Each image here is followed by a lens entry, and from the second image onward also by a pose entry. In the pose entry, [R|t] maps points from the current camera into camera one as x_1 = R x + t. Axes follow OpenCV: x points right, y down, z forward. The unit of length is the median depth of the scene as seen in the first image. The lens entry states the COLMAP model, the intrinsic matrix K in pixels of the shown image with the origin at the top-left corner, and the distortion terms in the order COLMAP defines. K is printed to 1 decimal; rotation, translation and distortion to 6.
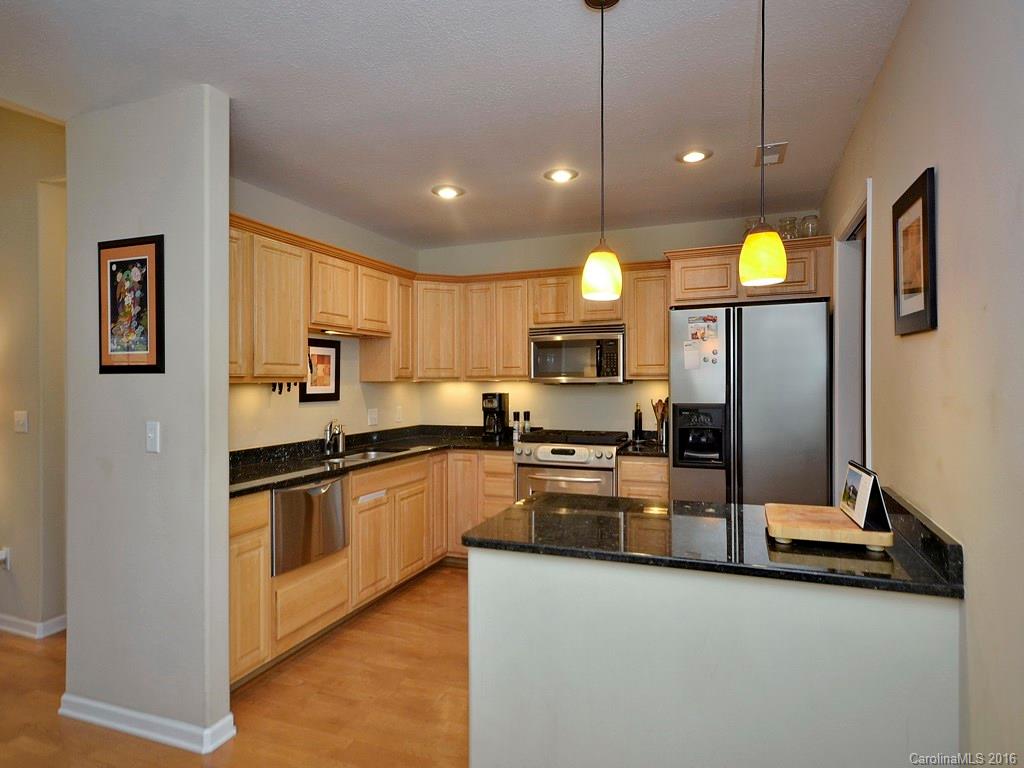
lens RADIAL K [[558.6, 0, 583.7], [0, 558.6, 348.1], [0, 0, 1]] dist [-0.000578, -0.000392]
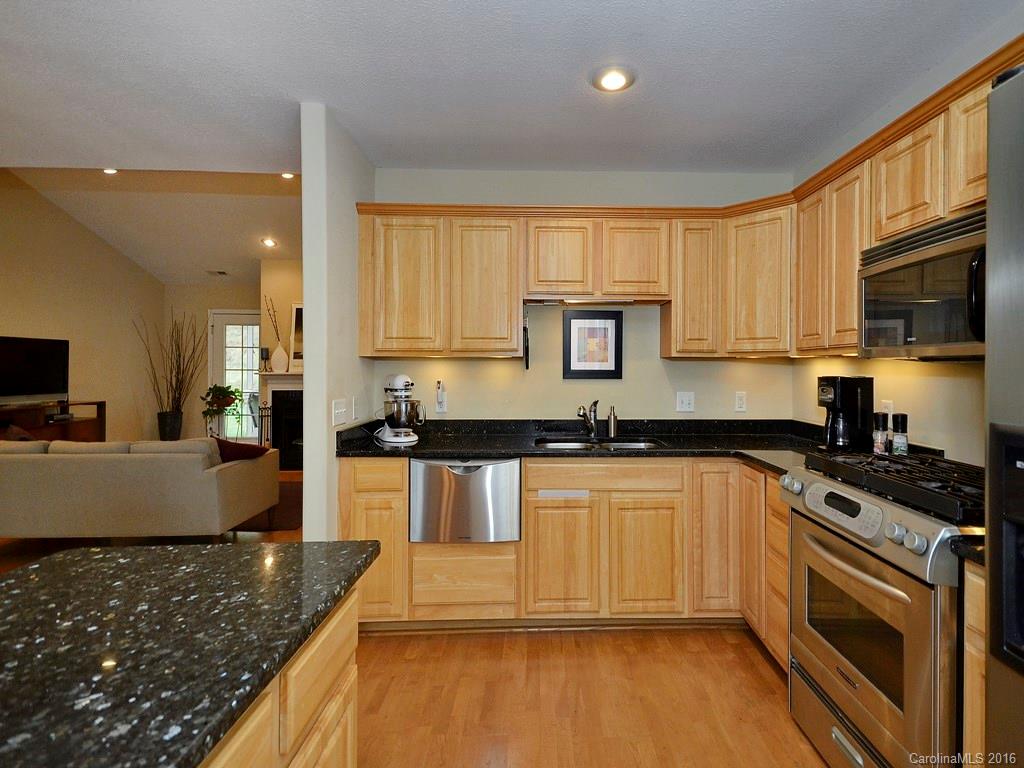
lens RADIAL K [[520.1, 0, 568.4], [0, 520.1, 351.4], [0, 0, 1]] dist [0.002891, 0.000257]
pose [[0.309450, -0.020017, -0.950705, 0.305794], [0.050672, 0.998705, -0.004534, 0.049145], [0.949565, -0.046771, 0.310064, 0.654921]]
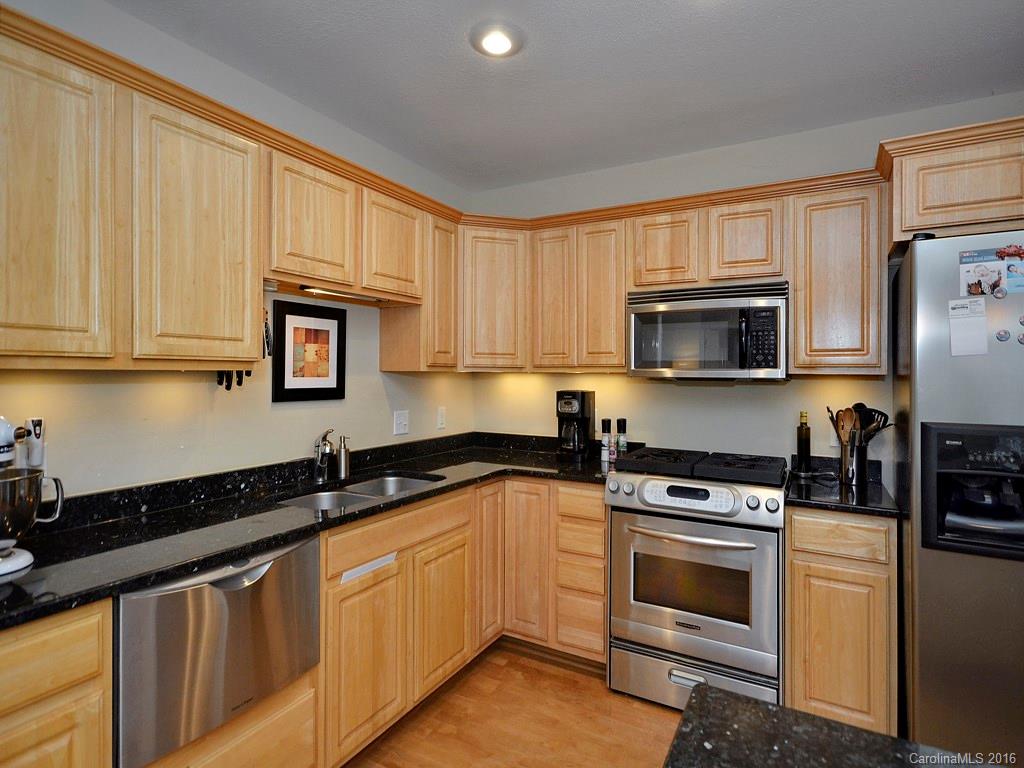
lens RADIAL K [[533.6, 0, 554.5], [0, 533.6, 357.6], [0, 0, 1]] dist [0.000793, 0.000010]
pose [[0.982262, 0.009123, -0.187291, -0.071974], [-0.003742, 0.999571, 0.029064, 0.024645], [0.187476, -0.027848, 0.981874, 0.415467]]
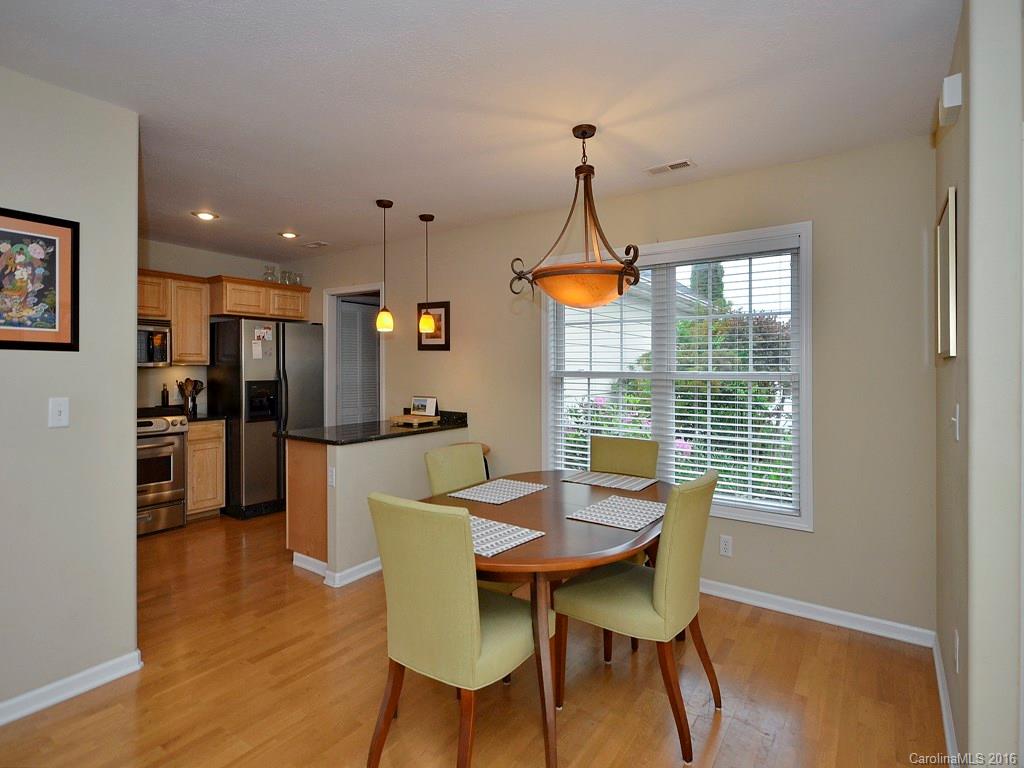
lens RADIAL K [[532.3, 0, 486.4], [0, 532.3, 368.9], [0, 0, 1]] dist [-0.002978, 0.000033]
pose [[0.291817, 0.011201, 0.956409, -0.932065], [-0.060297, 0.998158, 0.006708, 0.015172], [-0.954572, -0.059626, 0.291955, -0.039376]]
